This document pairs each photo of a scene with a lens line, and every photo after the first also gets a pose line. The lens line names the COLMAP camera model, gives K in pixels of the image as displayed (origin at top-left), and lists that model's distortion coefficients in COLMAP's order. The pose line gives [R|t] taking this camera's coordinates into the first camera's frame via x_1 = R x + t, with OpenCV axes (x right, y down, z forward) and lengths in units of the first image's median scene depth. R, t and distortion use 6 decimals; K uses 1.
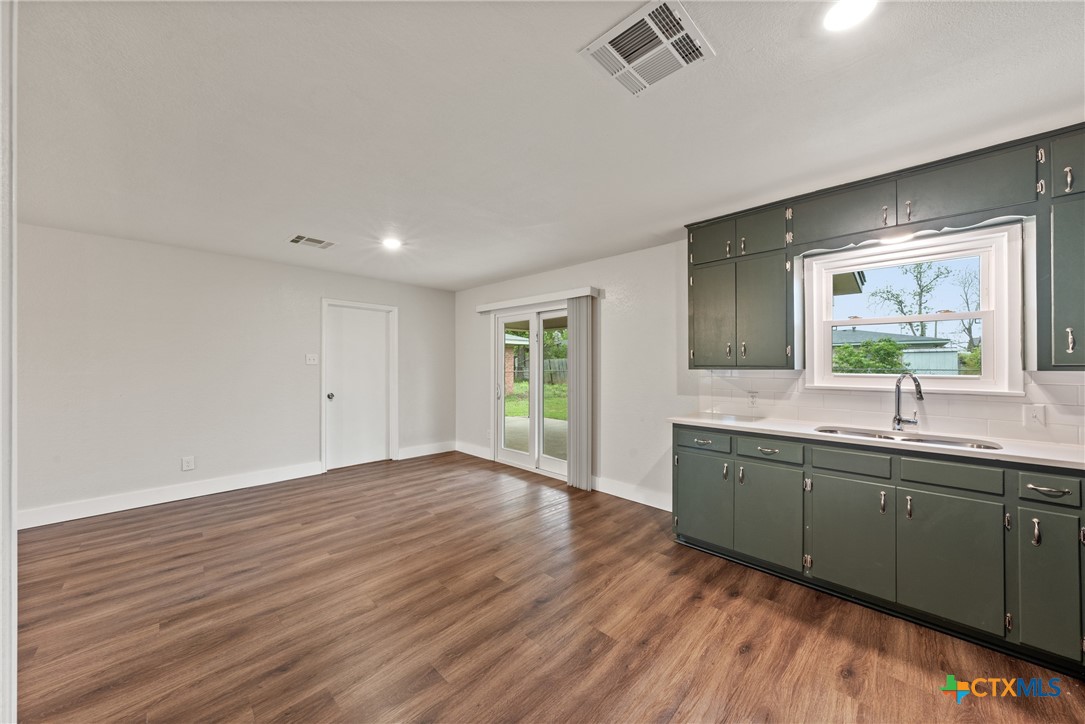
lens RADIAL K [[386.3, 0, 542.2], [0, 386.3, 363.7], [0, 0, 1]] dist [-0.002195, -0.000300]
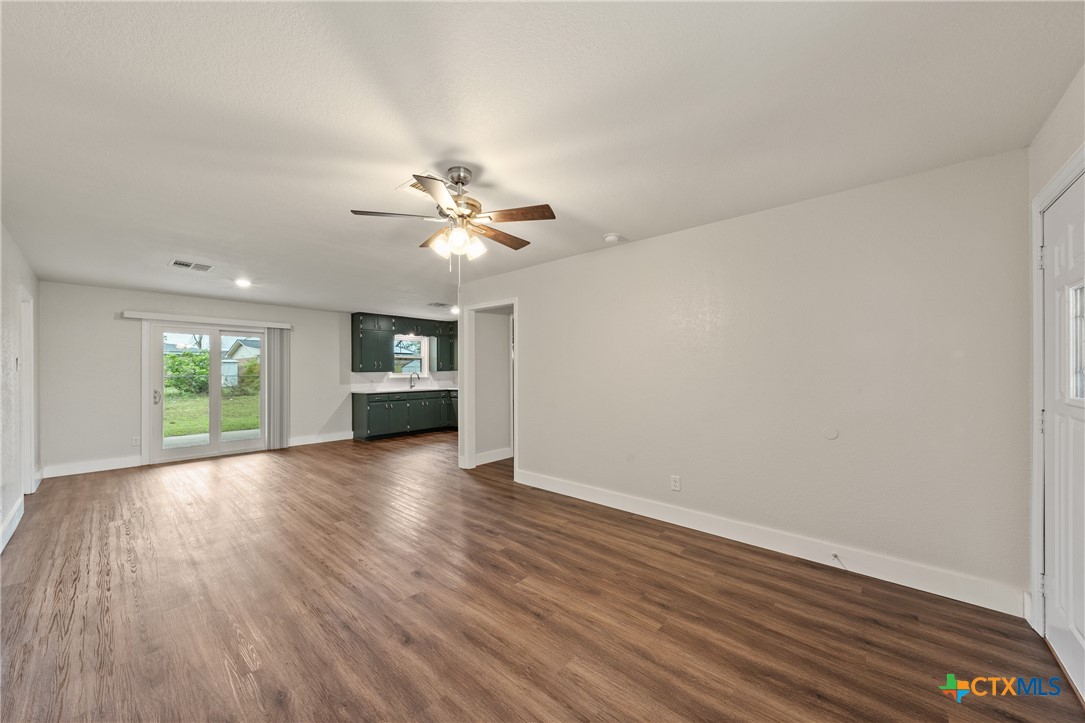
lens RADIAL K [[390.7, 0, 529.7], [0, 390.7, 367.1], [0, 0, 1]] dist [-0.001553, -0.000155]
pose [[-0.030174, 0.009975, 0.999495, -2.248899], [0.000384, 0.999950, -0.009968, 0.009307], [-0.999545, 0.000083, -0.030176, 0.016980]]
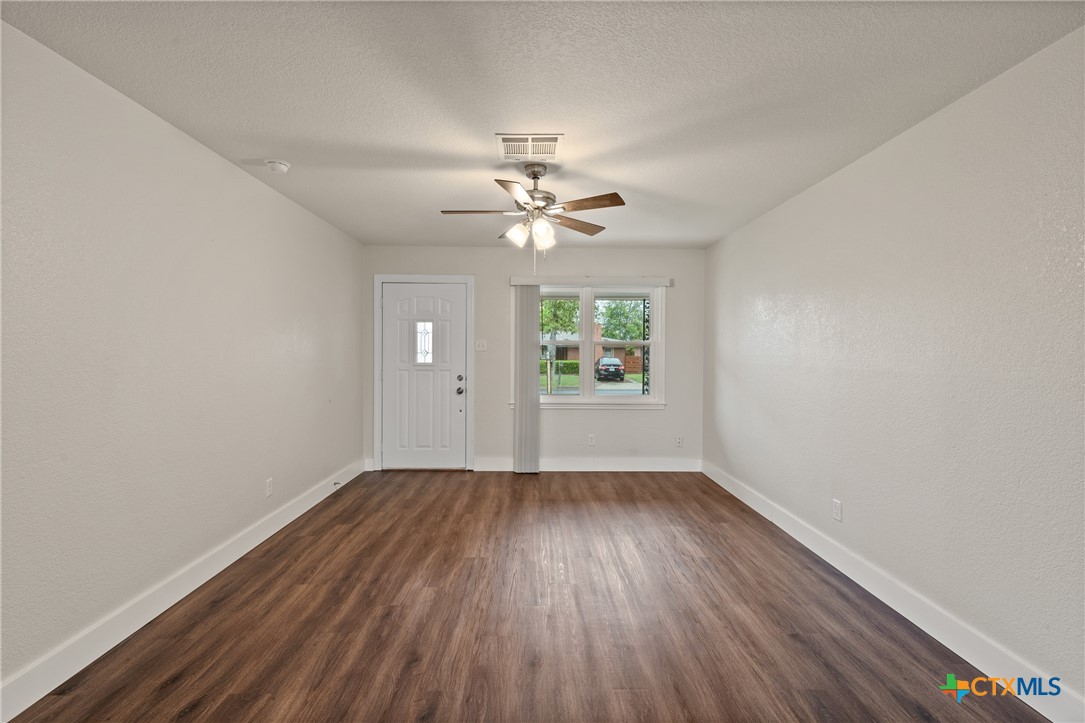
lens RADIAL K [[484.2, 0, 542.5], [0, 484.2, 361.5], [0, 0, 1]] dist [0.000465, -0.000259]
pose [[-0.703646, 0.014707, -0.710398, -0.751861], [-0.001921, 0.999743, 0.022601, -0.000458], [0.710548, 0.017268, -0.703437, 0.864415]]
